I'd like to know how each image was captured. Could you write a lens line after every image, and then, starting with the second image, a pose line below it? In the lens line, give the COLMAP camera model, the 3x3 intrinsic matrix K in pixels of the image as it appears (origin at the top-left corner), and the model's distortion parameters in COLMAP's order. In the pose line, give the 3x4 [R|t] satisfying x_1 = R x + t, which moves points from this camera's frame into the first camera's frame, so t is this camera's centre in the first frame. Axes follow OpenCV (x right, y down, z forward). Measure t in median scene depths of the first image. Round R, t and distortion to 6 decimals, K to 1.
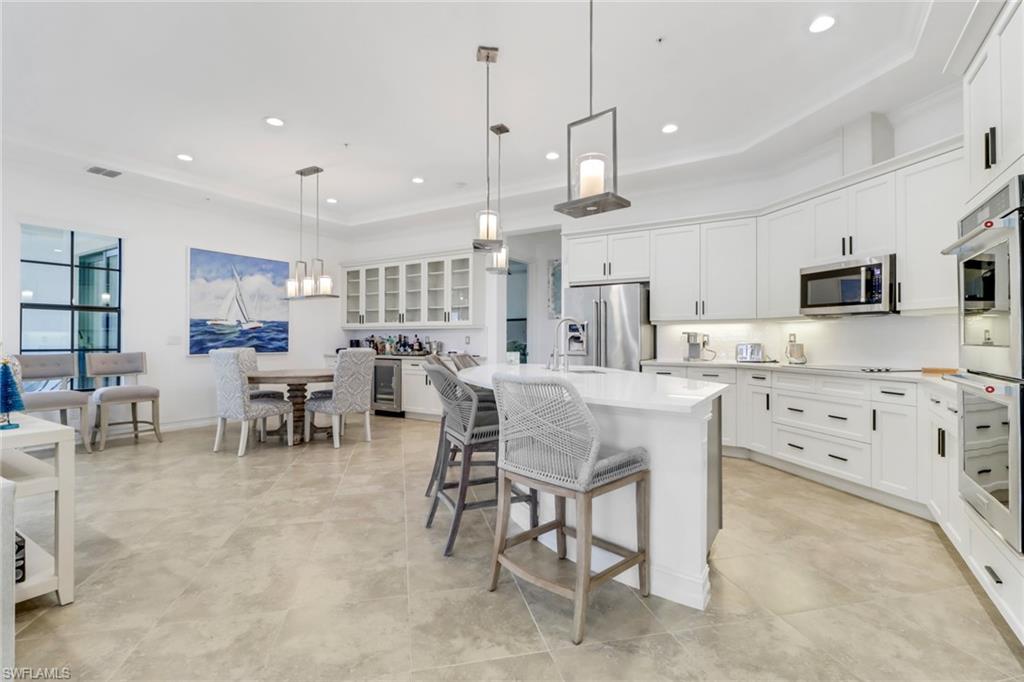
lens RADIAL K [[473.6, 0, 512.0], [0, 473.6, 341.0], [0, 0, 1]] dist [0.014215, -0.000142]
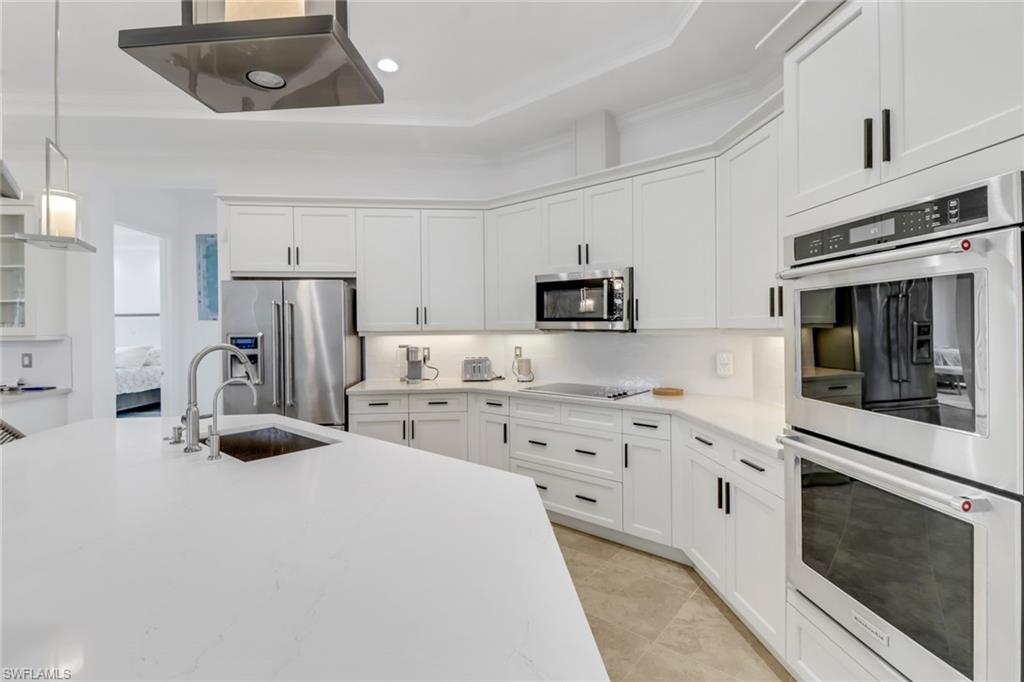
lens RADIAL K [[476.8, 0, 505.1], [0, 476.8, 330.9], [0, 0, 1]] dist [0.023746, -0.014797]
pose [[0.808505, -0.009382, 0.588415, 0.048102], [0.010068, 0.999947, 0.002110, -0.051974], [-0.588403, 0.004218, 0.808557, 0.320772]]
